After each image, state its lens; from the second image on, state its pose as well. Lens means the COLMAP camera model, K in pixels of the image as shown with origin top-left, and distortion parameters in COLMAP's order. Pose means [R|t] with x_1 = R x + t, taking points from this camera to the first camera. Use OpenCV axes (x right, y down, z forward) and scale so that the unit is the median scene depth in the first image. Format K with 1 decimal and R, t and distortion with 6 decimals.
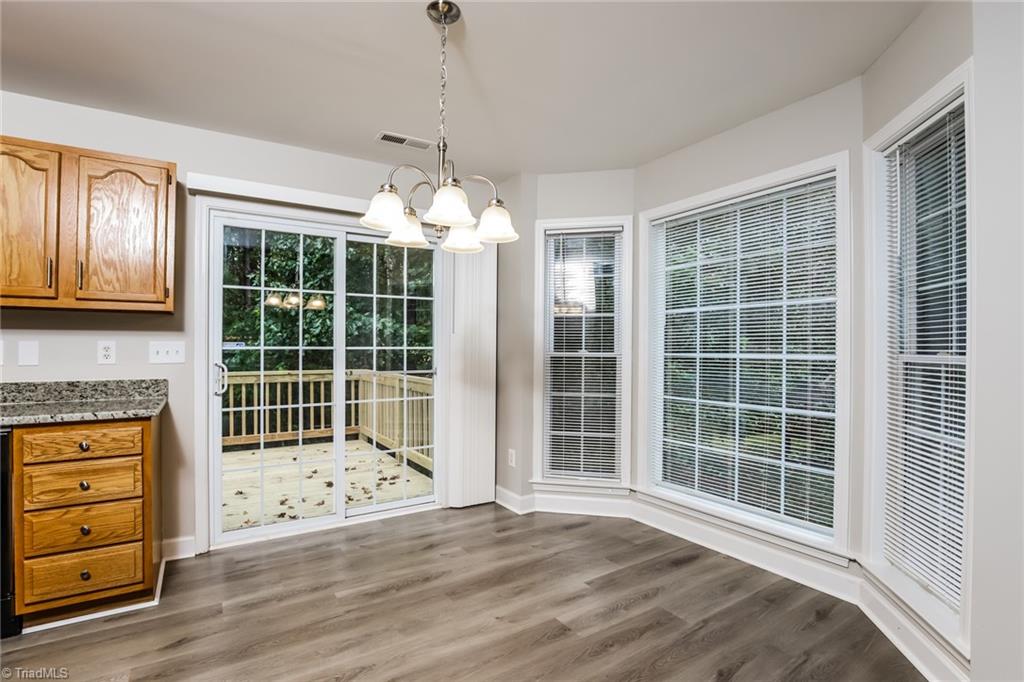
lens RADIAL K [[476.5, 0, 508.8], [0, 476.5, 347.7], [0, 0, 1]] dist [-0.026434, 0.000633]
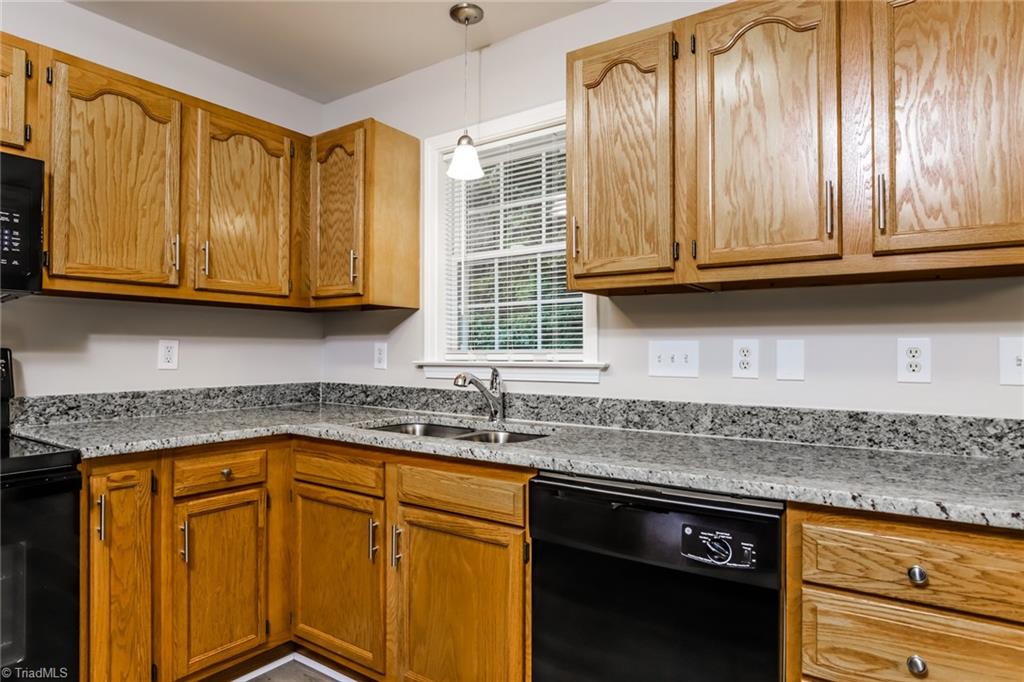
lens RADIAL K [[599.3, 0, 512.0], [0, 599.3, 341.0], [0, 0, 1]] dist [-0.004870, -0.001707]
pose [[0.379779, -0.017019, -0.924921, -0.485876], [0.000096, 0.999831, -0.018358, 0.002113], [0.925077, 0.006884, 0.379716, 0.394731]]
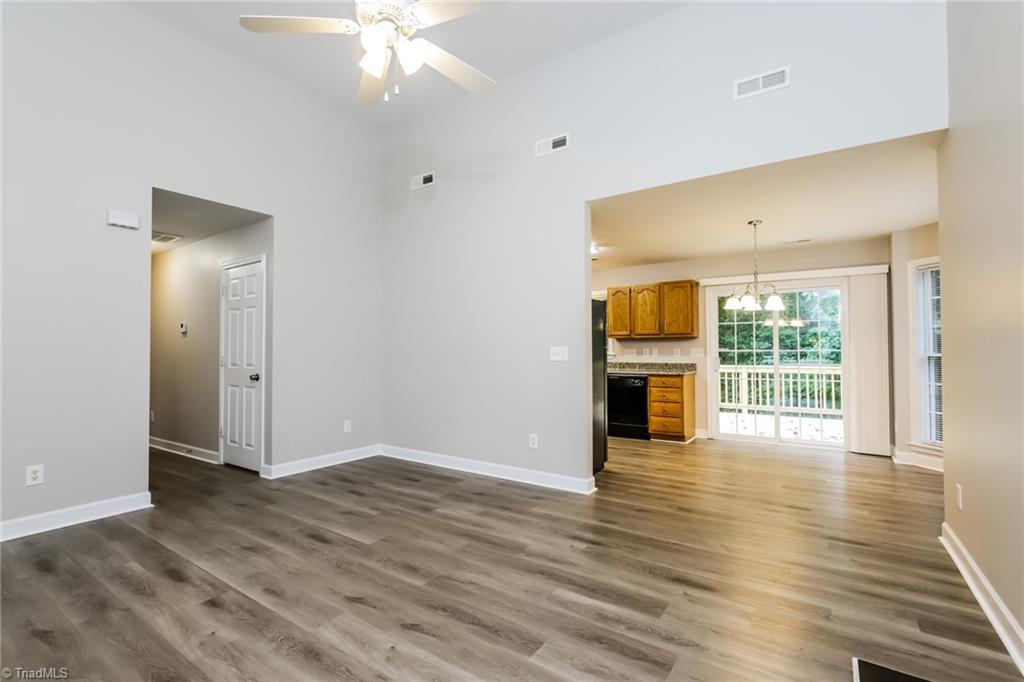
lens RADIAL K [[463.6, 0, 512.0], [0, 463.6, 341.0], [0, 0, 1]] dist [-0.000944, 0.000175]
pose [[0.392232, -0.017279, -0.919704, 1.409043], [0.005792, 0.999850, -0.016314, -0.021785], [0.919848, 0.001072, 0.392273, -1.055704]]
